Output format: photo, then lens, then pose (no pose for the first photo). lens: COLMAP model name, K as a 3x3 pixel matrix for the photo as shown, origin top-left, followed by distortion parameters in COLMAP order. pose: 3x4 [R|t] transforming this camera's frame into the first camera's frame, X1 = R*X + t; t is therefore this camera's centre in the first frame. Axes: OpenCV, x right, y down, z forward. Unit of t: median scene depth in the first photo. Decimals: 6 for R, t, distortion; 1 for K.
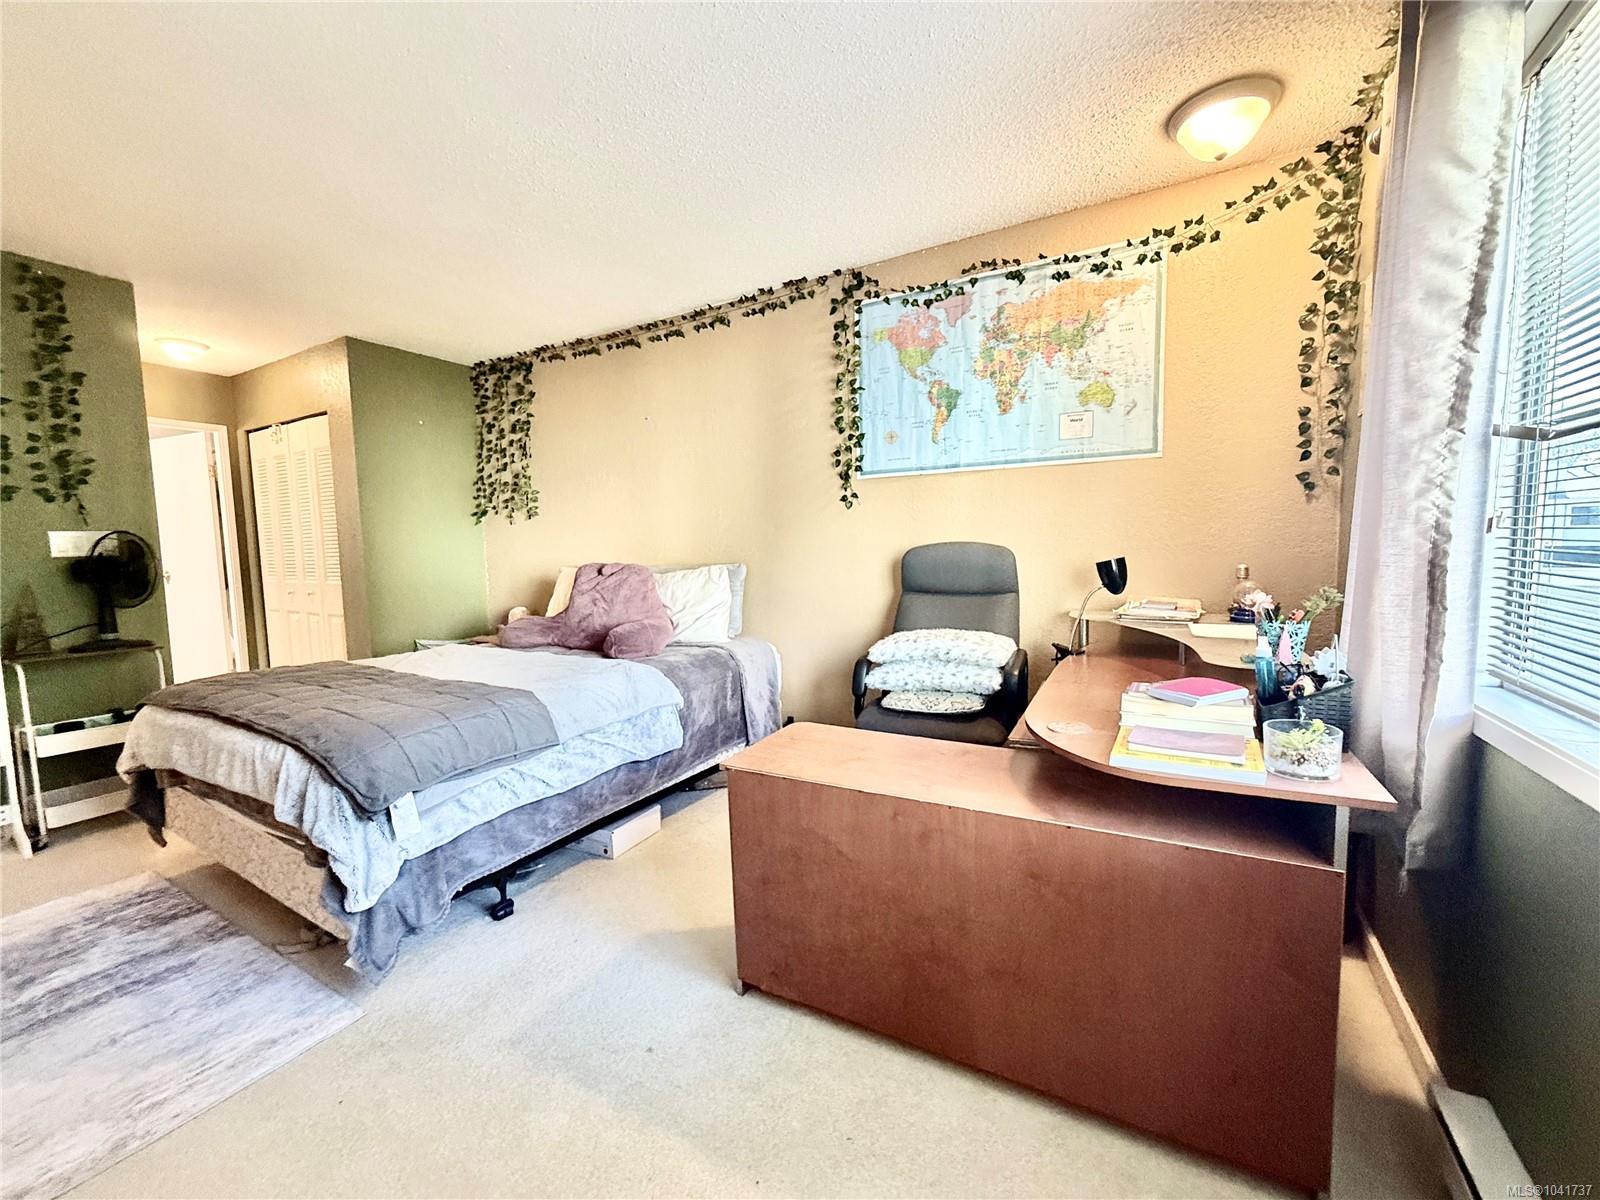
lens RADIAL K [[643.0, 0, 797.1], [0, 643.0, 595.3], [0, 0, 1]] dist [-0.002756, -0.000107]
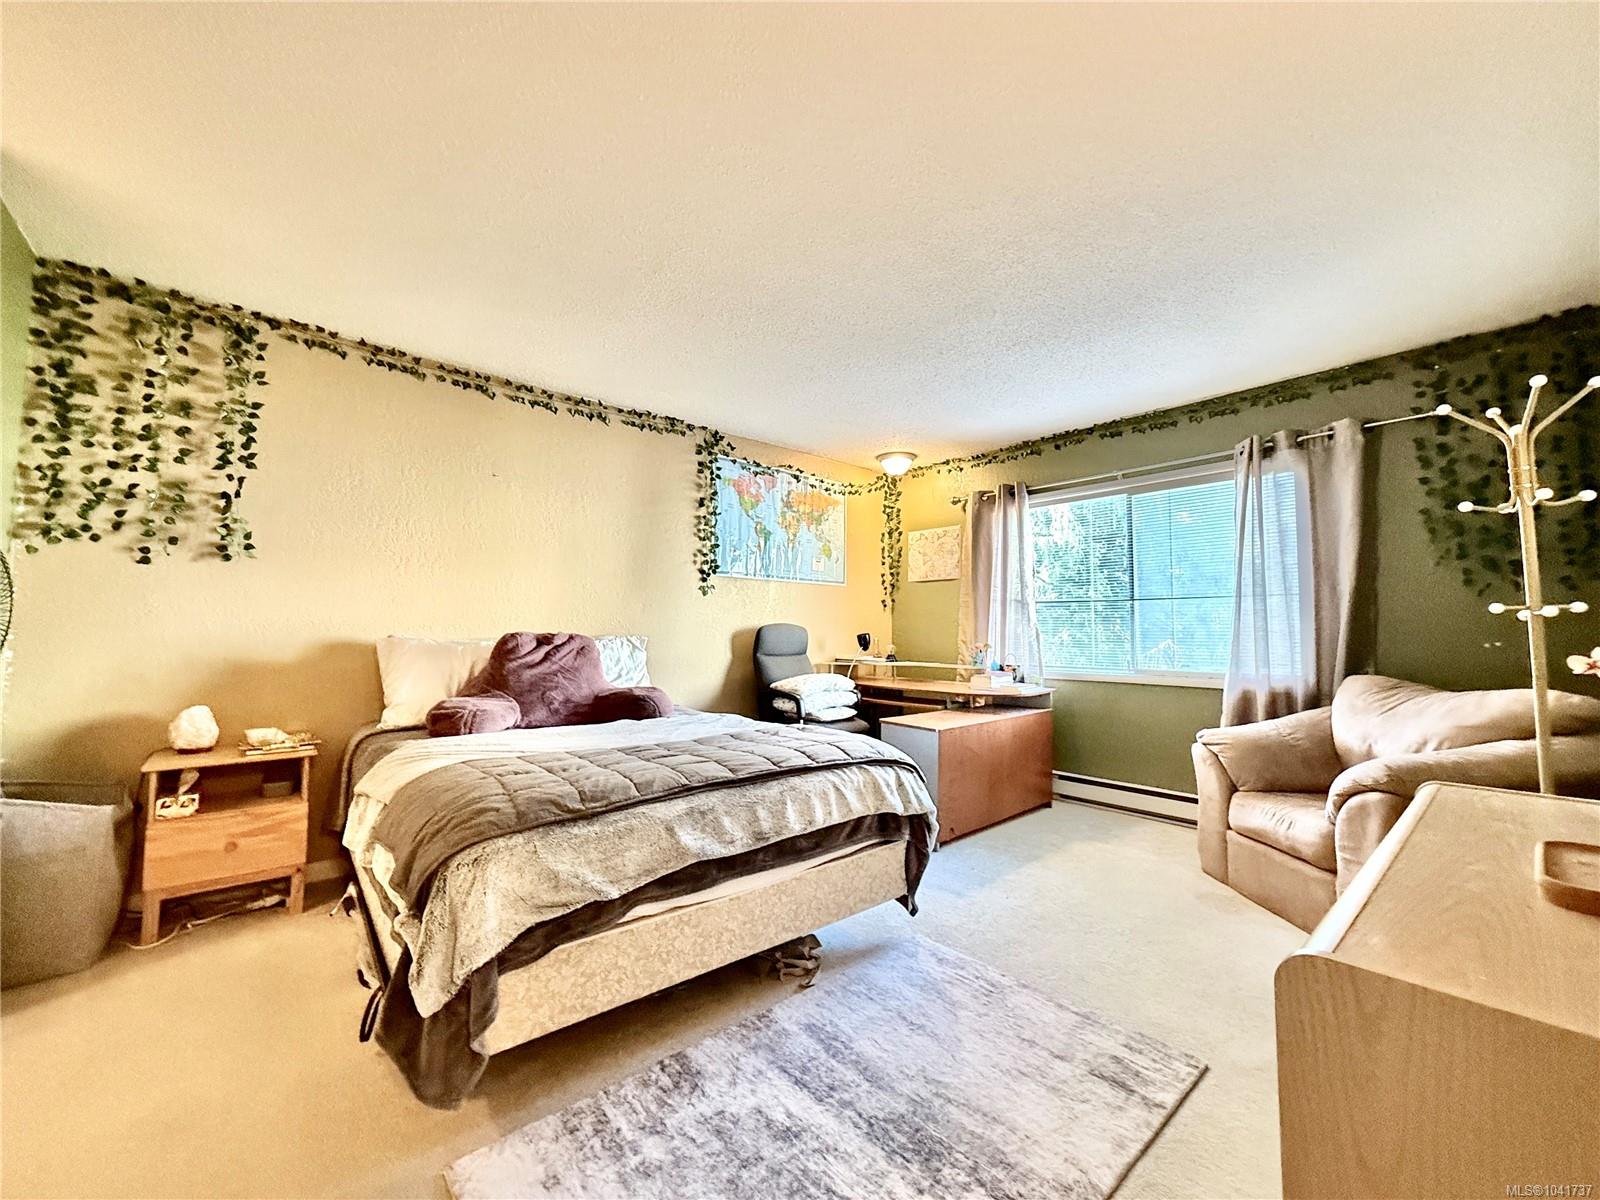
lens RADIAL K [[643.0, 0, 802.1], [0, 643.0, 601.2], [0, 0, 1]] dist [-0.002756, -0.000107]
pose [[0.312056, 0.080073, 0.946683, -1.148548], [0.072957, 0.991480, -0.107911, 0.037510], [-0.947258, 0.102742, 0.303555, 0.404772]]
